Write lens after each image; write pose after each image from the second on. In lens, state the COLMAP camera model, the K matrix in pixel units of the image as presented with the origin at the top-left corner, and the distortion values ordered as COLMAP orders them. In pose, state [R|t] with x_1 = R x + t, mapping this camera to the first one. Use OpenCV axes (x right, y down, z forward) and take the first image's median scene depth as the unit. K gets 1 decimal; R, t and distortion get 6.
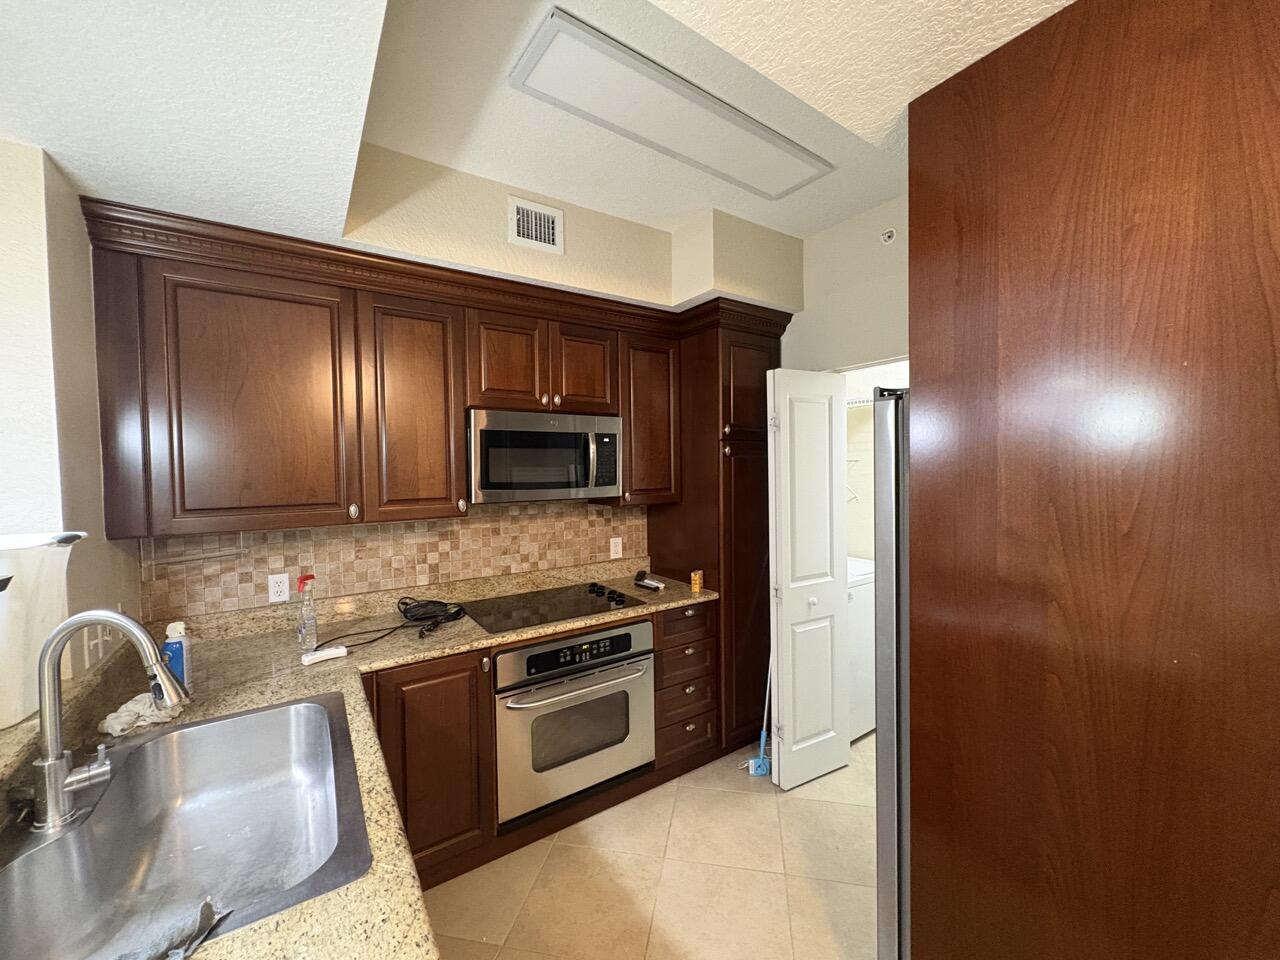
lens RADIAL K [[511.3, 0, 643.8], [0, 511.3, 478.0], [0, 0, 1]] dist [0.000036, 0.000000]
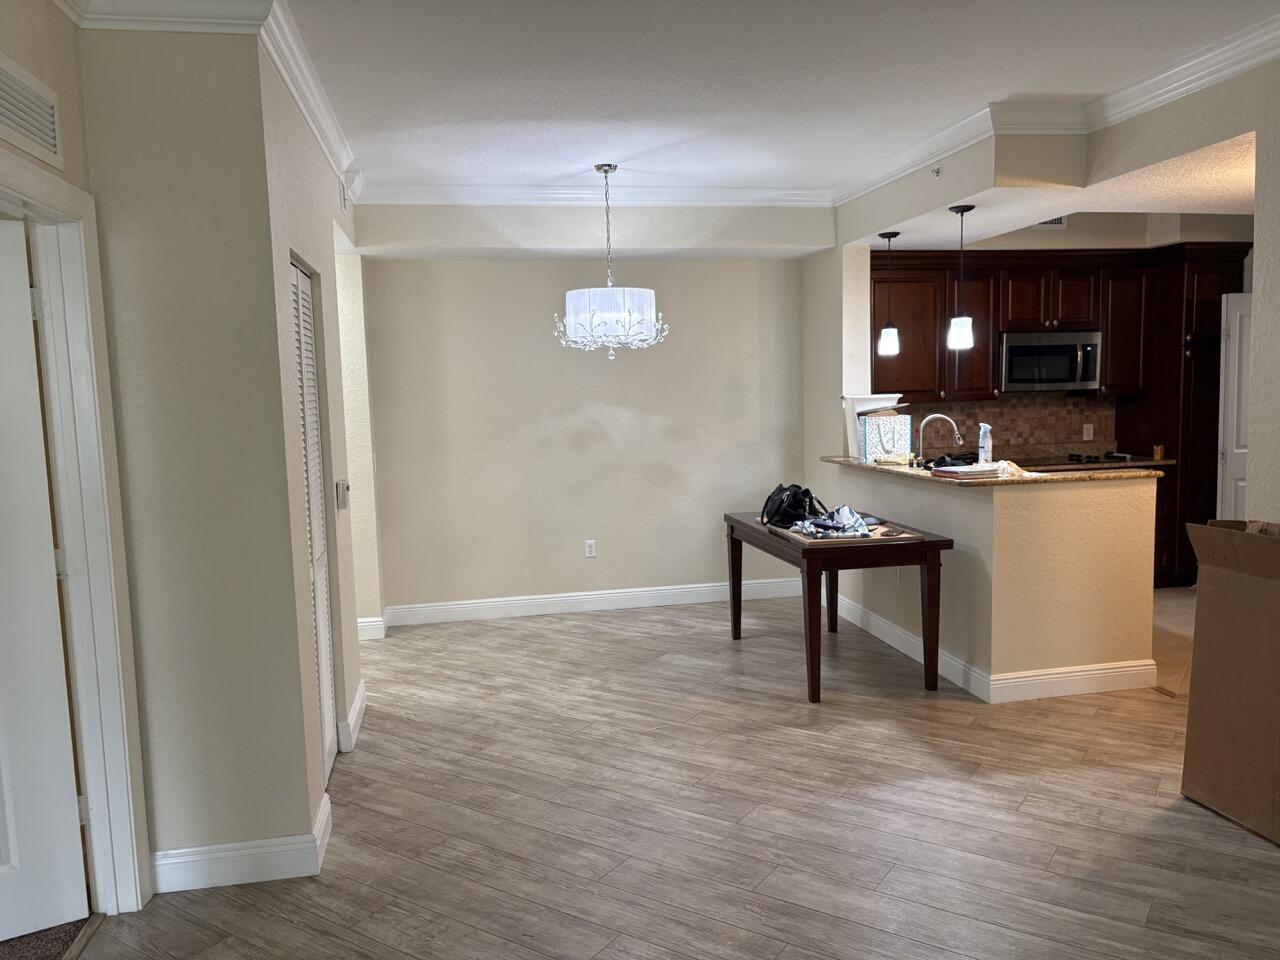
lens RADIAL K [[973.7, 0, 641.3], [0, 973.7, 482.8], [0, 0, 1]] dist [0.056228, -0.053963]
pose [[0.920743, 0.026456, -0.389271, -0.138600], [0.004352, 0.996940, 0.078047, 0.074480], [0.390145, -0.073555, 0.917811, -1.918698]]
